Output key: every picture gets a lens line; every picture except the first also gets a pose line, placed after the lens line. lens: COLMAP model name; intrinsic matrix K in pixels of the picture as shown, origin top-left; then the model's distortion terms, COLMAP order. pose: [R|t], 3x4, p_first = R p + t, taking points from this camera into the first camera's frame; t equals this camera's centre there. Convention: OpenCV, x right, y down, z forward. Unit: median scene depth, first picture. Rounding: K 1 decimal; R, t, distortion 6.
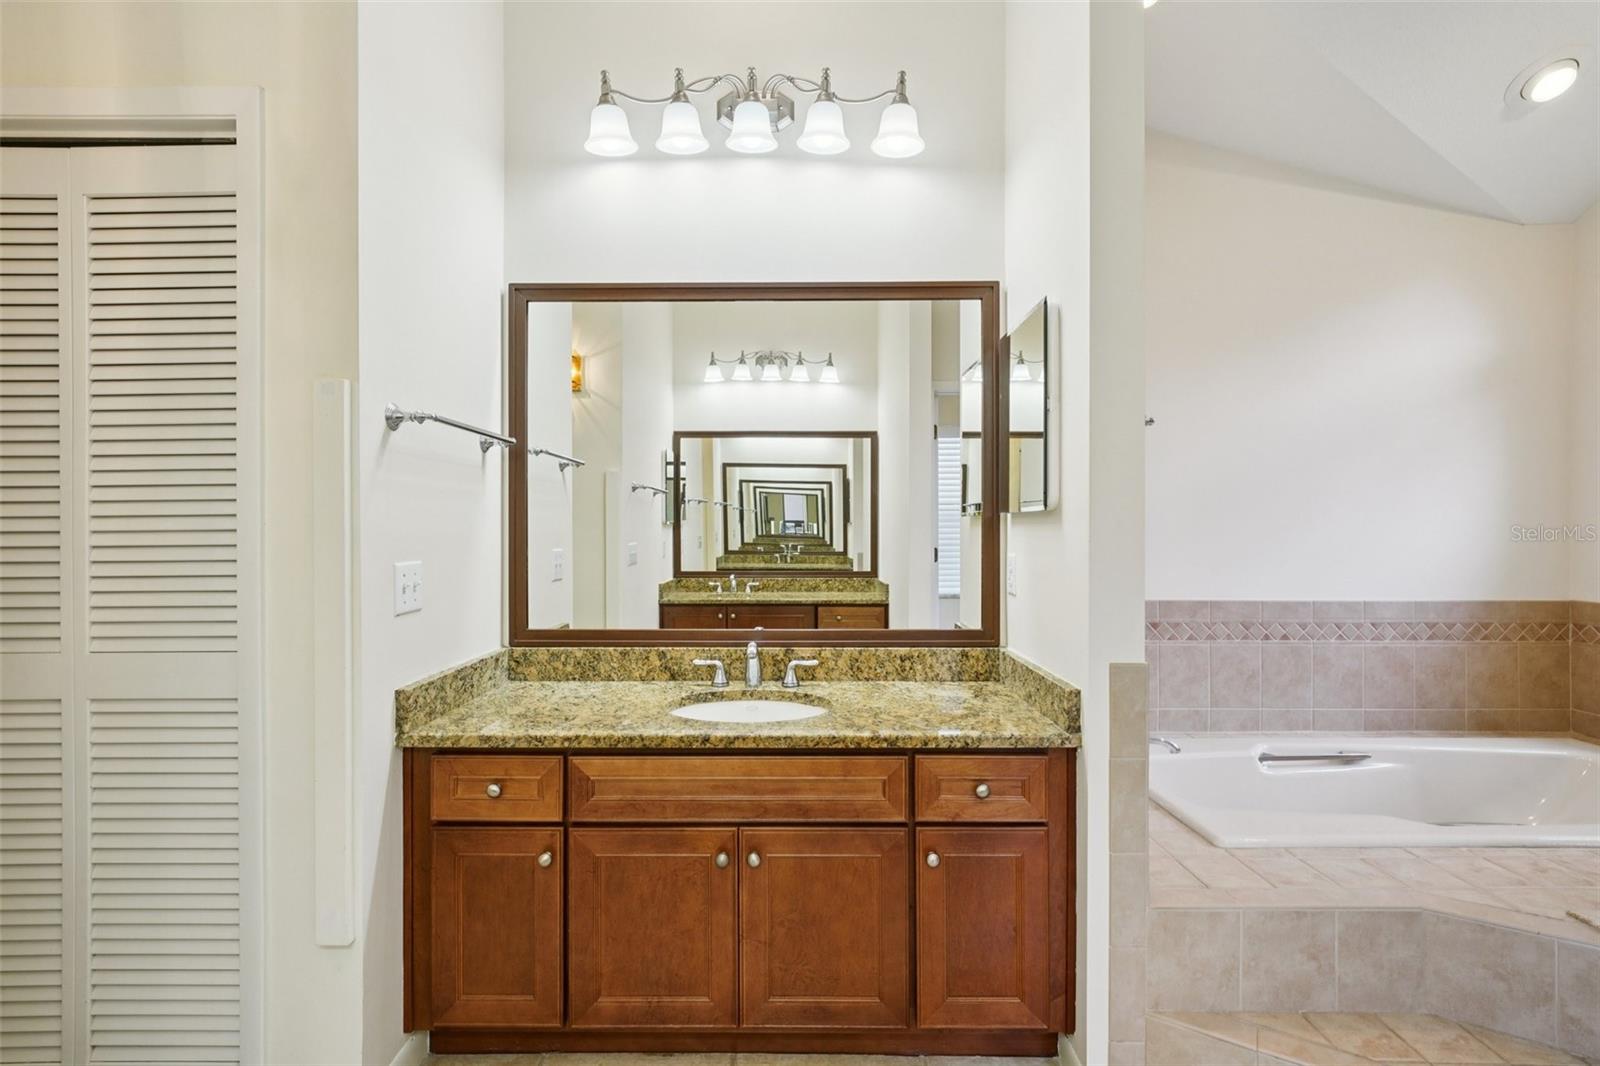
lens RADIAL K [[747.0, 0, 794.7], [0, 747.0, 530.8], [0, 0, 1]] dist [-0.004238, 0.000456]
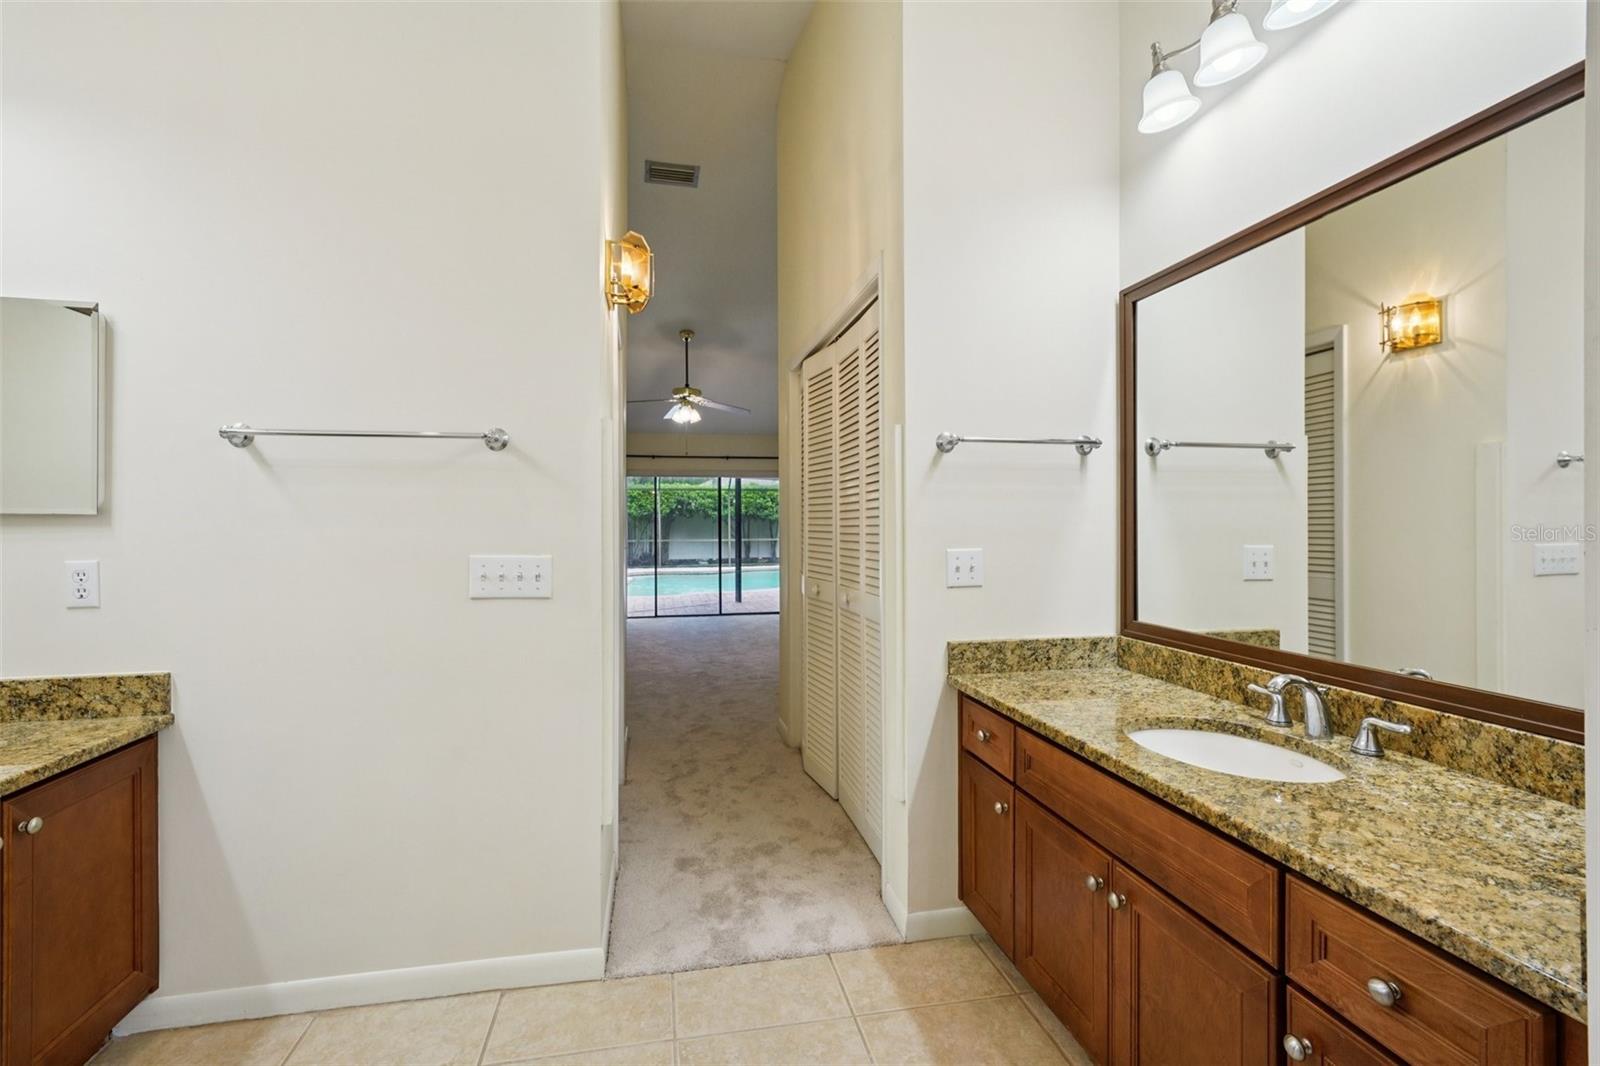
lens RADIAL K [[719.2, 0, 793.4], [0, 719.2, 526.5], [0, 0, 1]] dist [-0.006849, 0.004068]
pose [[0.189637, 0.004147, -0.981846, 0.552088], [-0.000557, 0.999991, 0.004117, -0.002456], [0.981854, -0.000234, 0.189637, 0.367383]]
